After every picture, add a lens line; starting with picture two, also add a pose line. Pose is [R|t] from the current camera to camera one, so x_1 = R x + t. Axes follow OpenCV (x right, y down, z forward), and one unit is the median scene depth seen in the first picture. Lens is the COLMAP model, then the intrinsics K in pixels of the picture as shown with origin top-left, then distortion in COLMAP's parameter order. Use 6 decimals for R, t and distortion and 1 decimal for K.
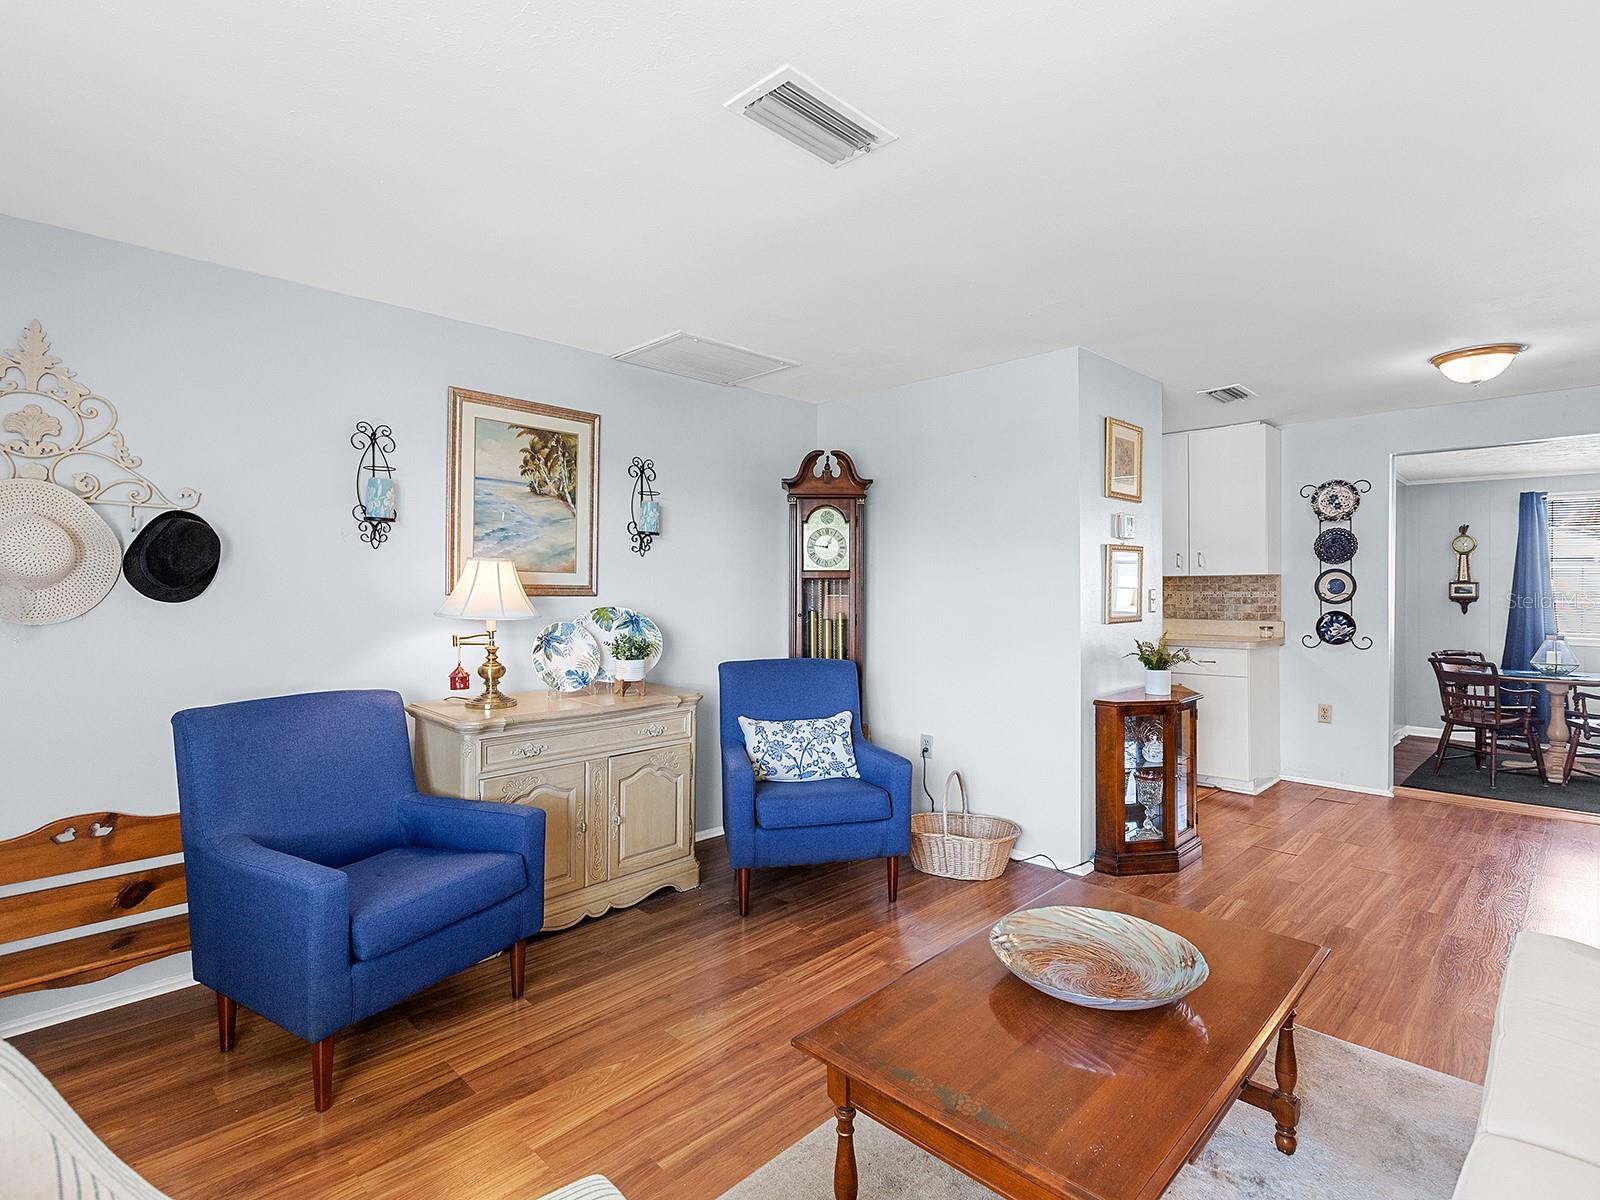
lens RADIAL K [[799.4, 0, 812.8], [0, 799.4, 591.3], [0, 0, 1]] dist [-0.001965, 0.000119]
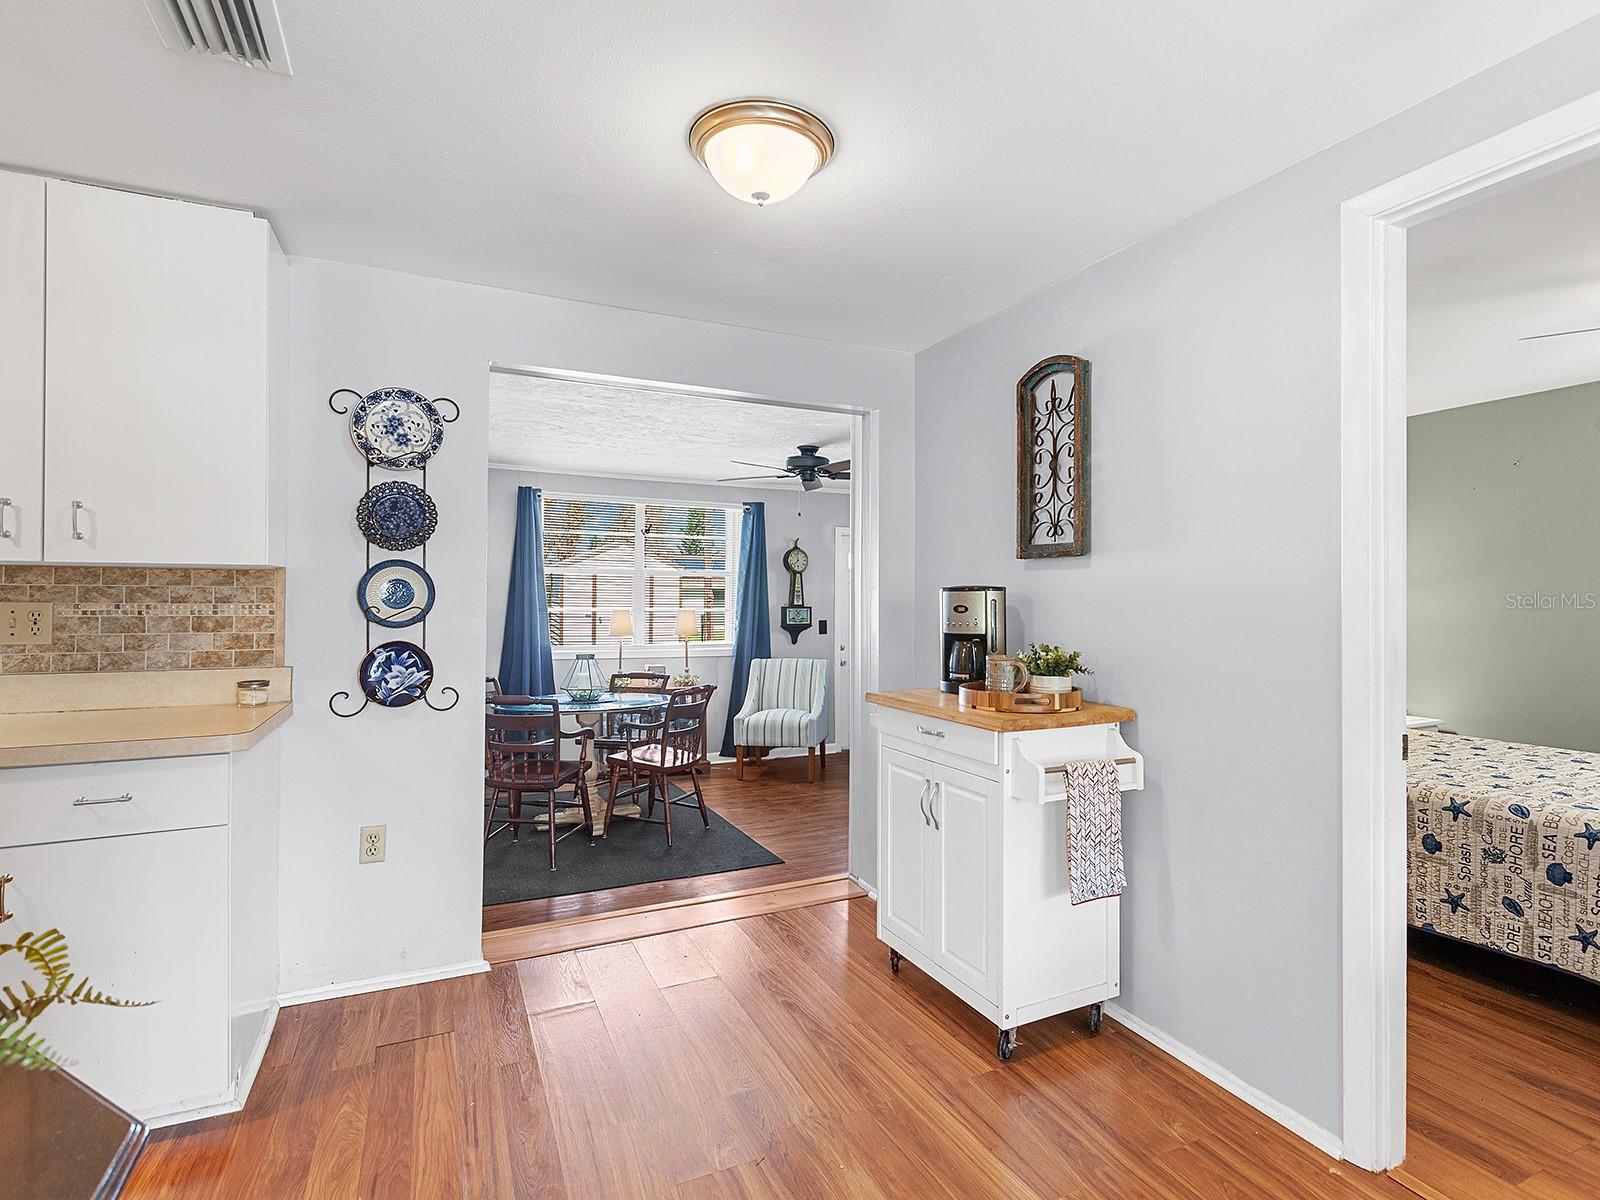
lens RADIAL K [[799.4, 0, 812.8], [0, 799.4, 591.3], [0, 0, 1]] dist [-0.001965, 0.000119]
pose [[0.346013, 0.009882, 0.938178, 0.260939], [-0.004643, 0.999950, -0.008821, -0.004479], [-0.938218, -0.001304, 0.346042, 0.565580]]
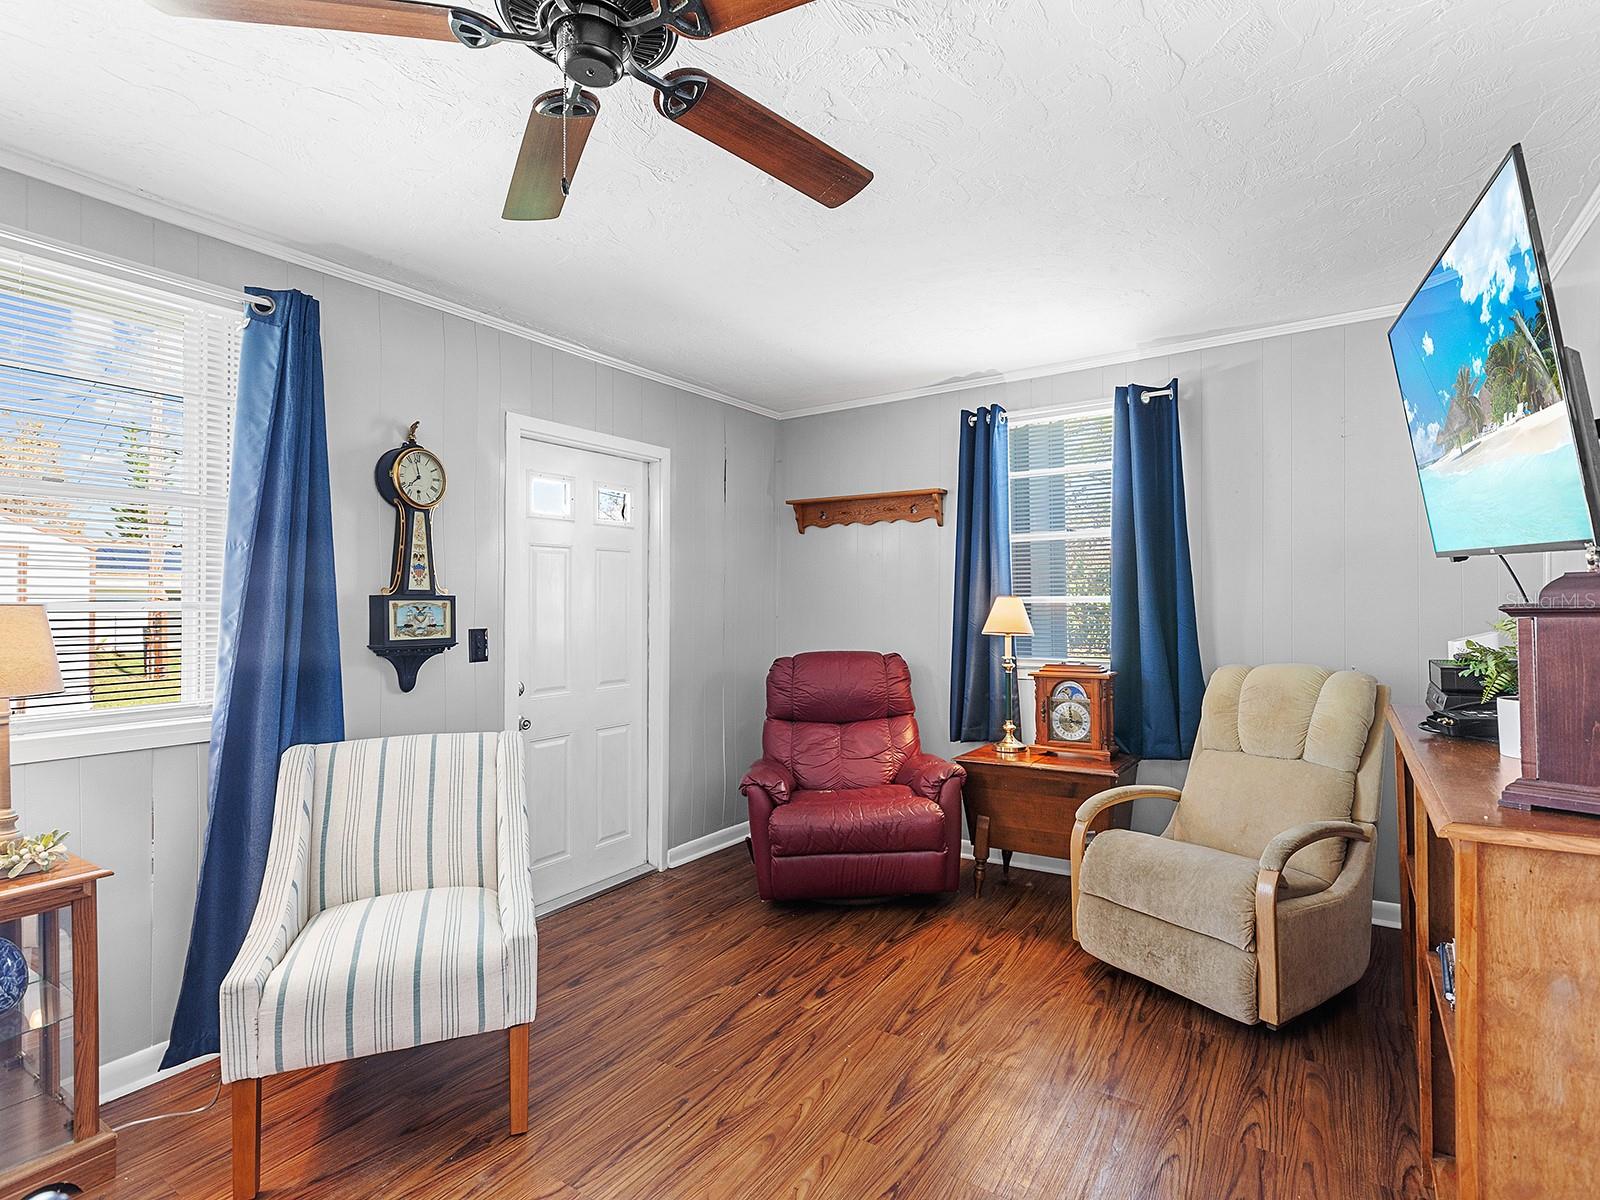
lens RADIAL K [[799.4, 0, 812.8], [0, 799.4, 591.3], [0, 0, 1]] dist [-0.001965, 0.000119]
pose [[-0.190722, 0.016351, 0.981508, 0.980847], [0.013034, 0.999815, -0.014124, 0.018577], [-0.981558, 0.010099, -0.190900, 0.915535]]
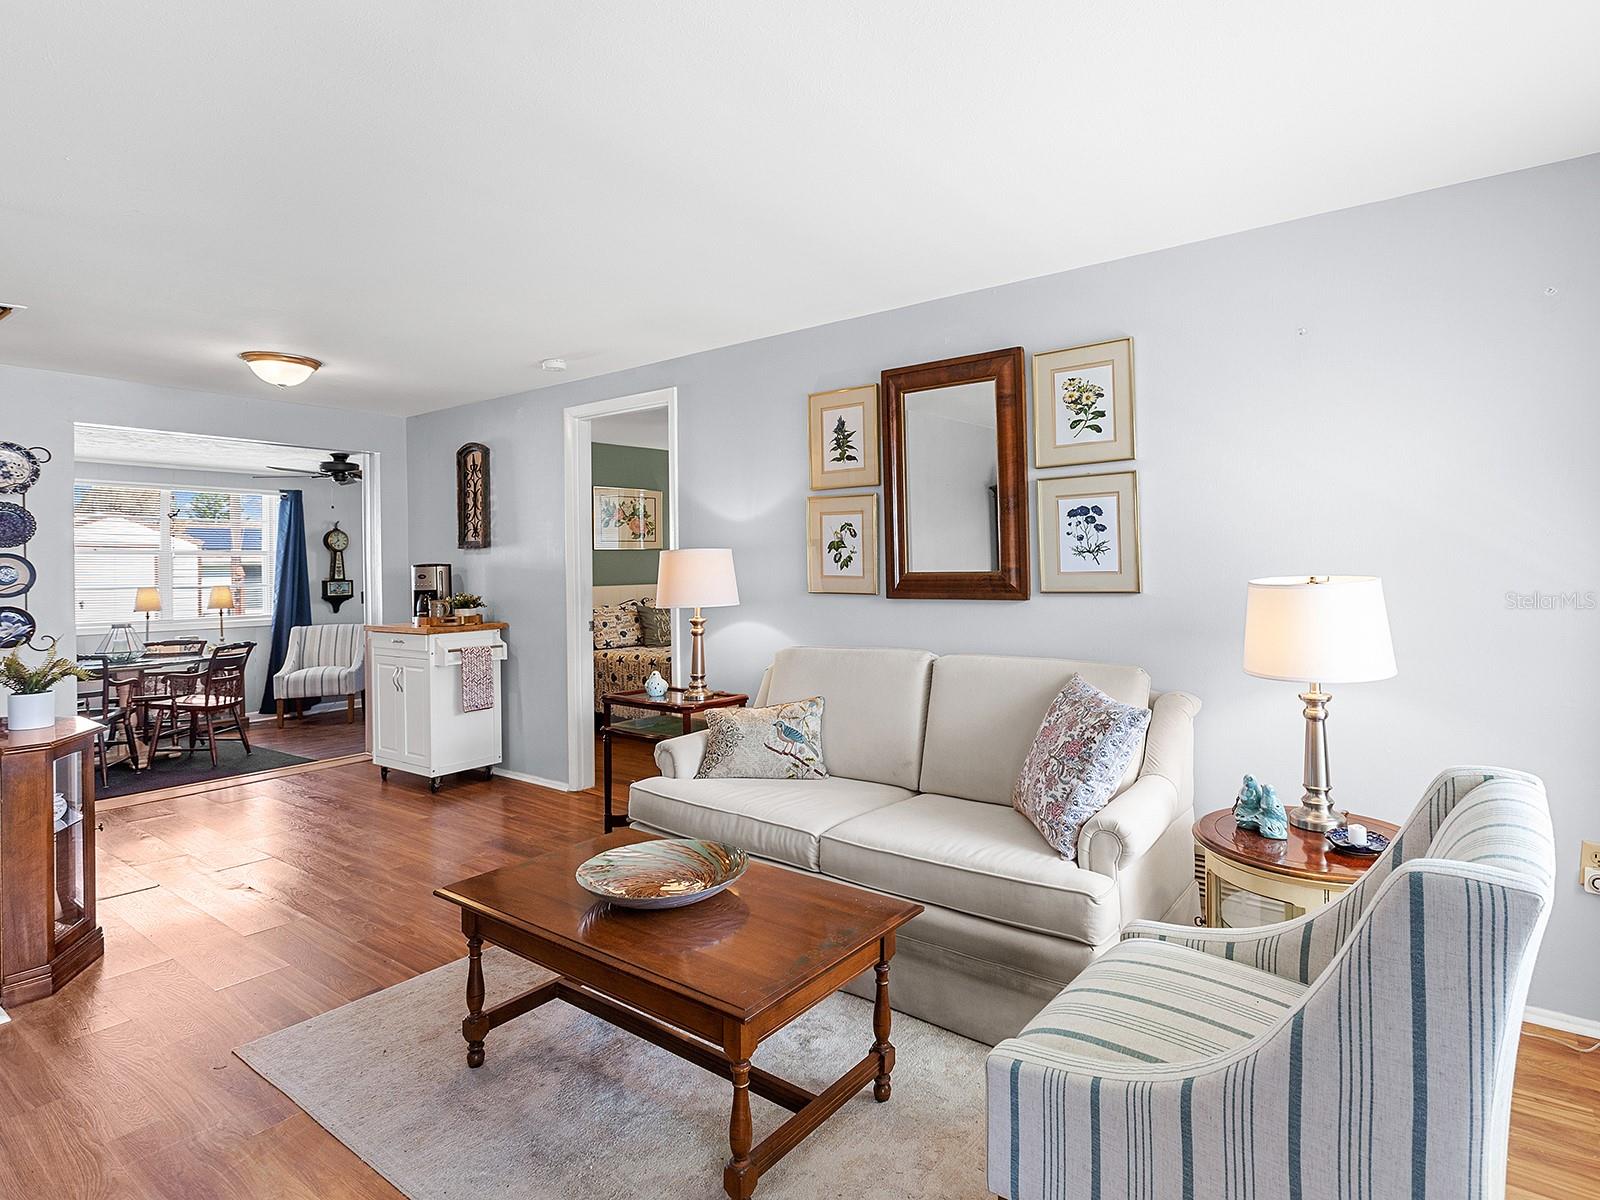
lens RADIAL K [[857.1, 0, 864.4], [0, 857.1, 562.4], [0, 0, 1]] dist [0.001996, 0.000682]
pose [[-0.151292, 0.006477, 0.988468, -0.317823], [0.015505, 0.999871, -0.004179, -0.002381], [-0.988368, 0.014694, -0.151373, 0.282916]]
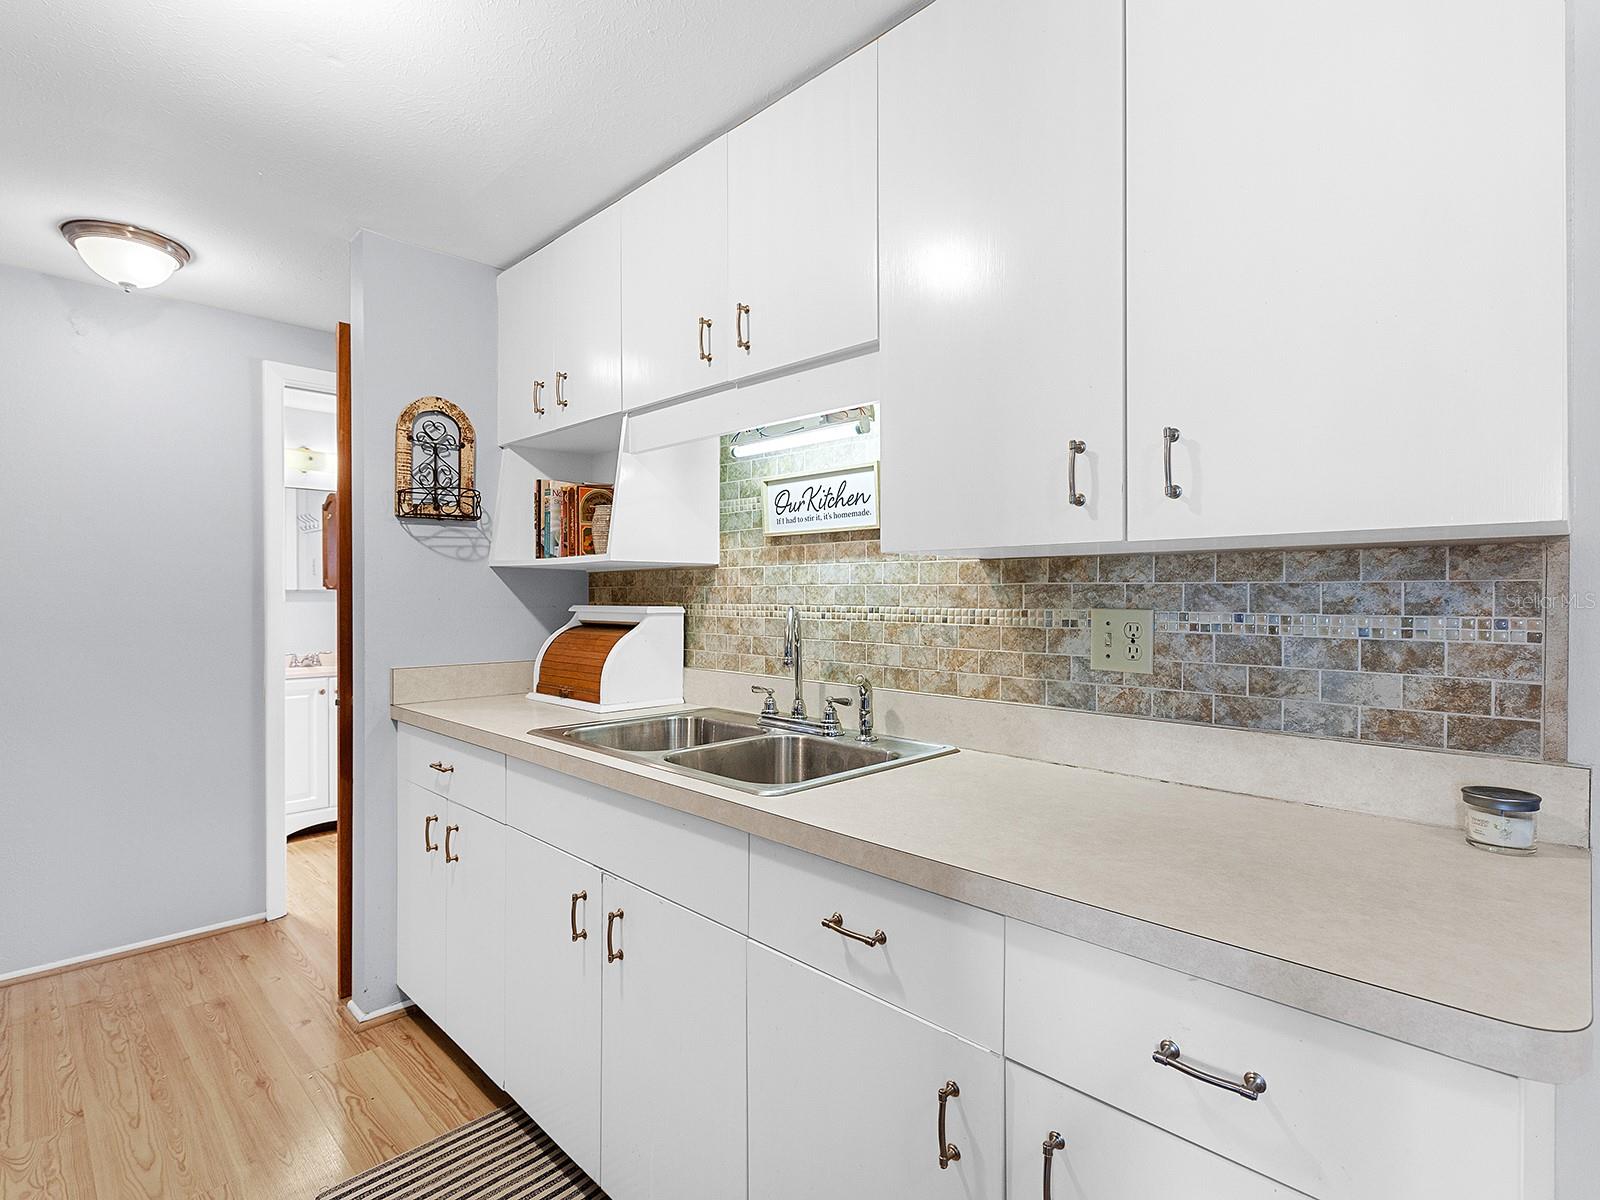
lens RADIAL K [[799.4, 0, 812.8], [0, 799.4, 591.3], [0, 0, 1]] dist [-0.001965, 0.000119]
pose [[0.999974, 0.001381, 0.007011, 0.406148], [-0.001362, 0.999995, -0.002770, -0.006056], [-0.007015, 0.002760, 0.999972, 0.828124]]
